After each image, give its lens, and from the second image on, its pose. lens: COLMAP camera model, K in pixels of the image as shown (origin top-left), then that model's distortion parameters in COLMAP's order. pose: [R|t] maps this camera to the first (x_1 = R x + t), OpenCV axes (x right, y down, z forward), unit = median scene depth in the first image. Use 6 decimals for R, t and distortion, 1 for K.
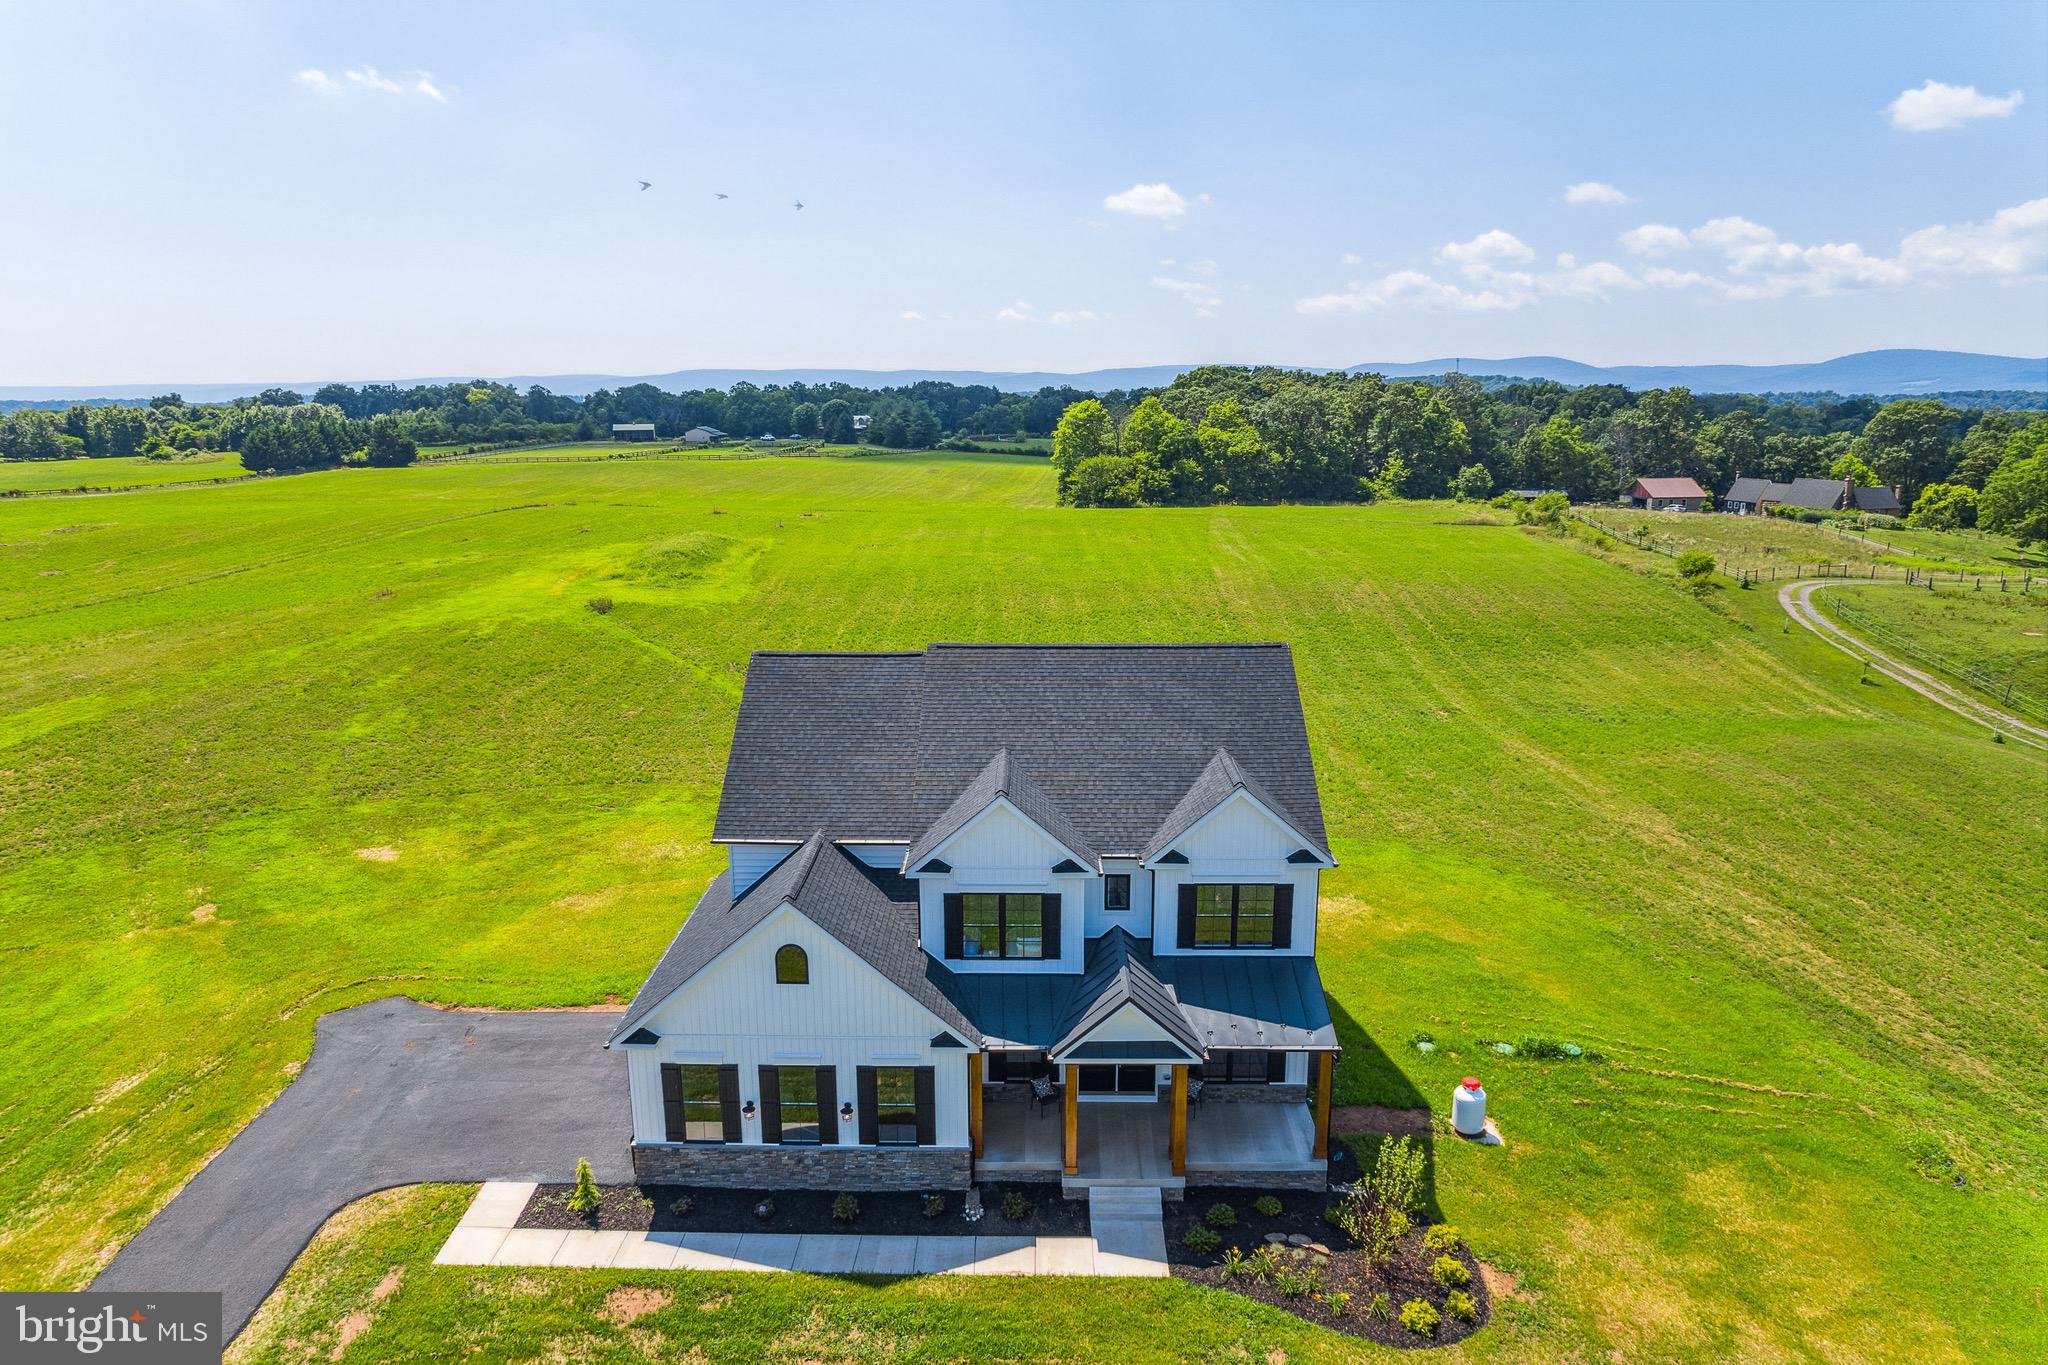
lens RADIAL K [[1304.7, 0, 1016.2], [0, 1304.7, 684.6], [0, 0, 1]] dist [-0.066833, 0.052217]
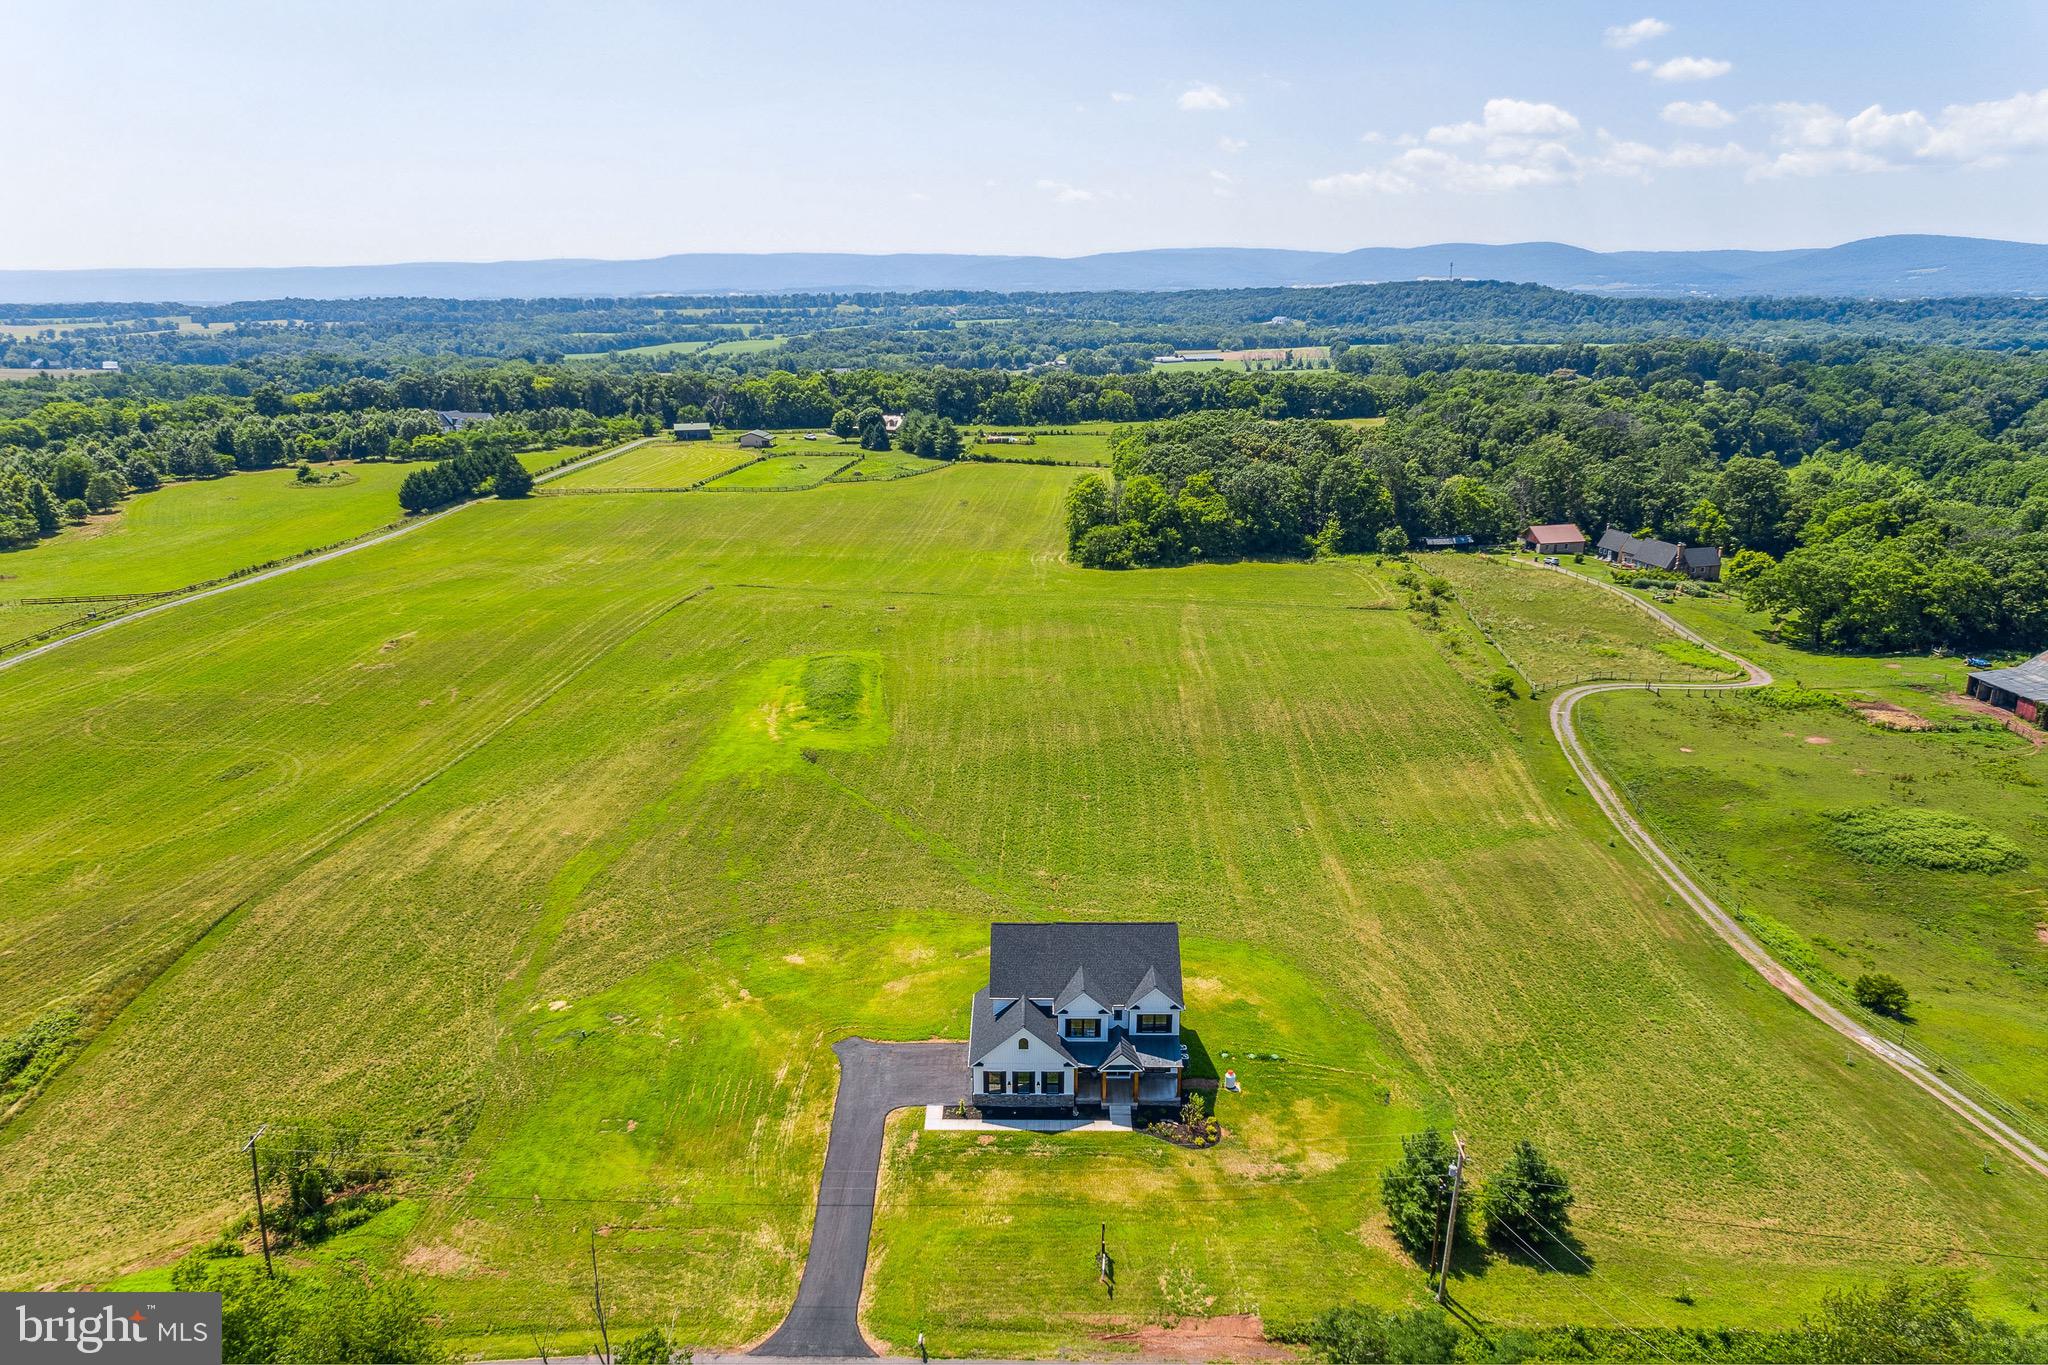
lens RADIAL K [[1304.7, 0, 1021.4], [0, 1304.7, 677.6], [0, 0, 1]] dist [-0.066833, 0.052217]
pose [[0.999967, -0.000337, 0.008173, -0.128566], [-0.000328, 0.996696, 0.081216, -0.642613], [-0.008173, -0.081216, 0.996663, -1.464173]]
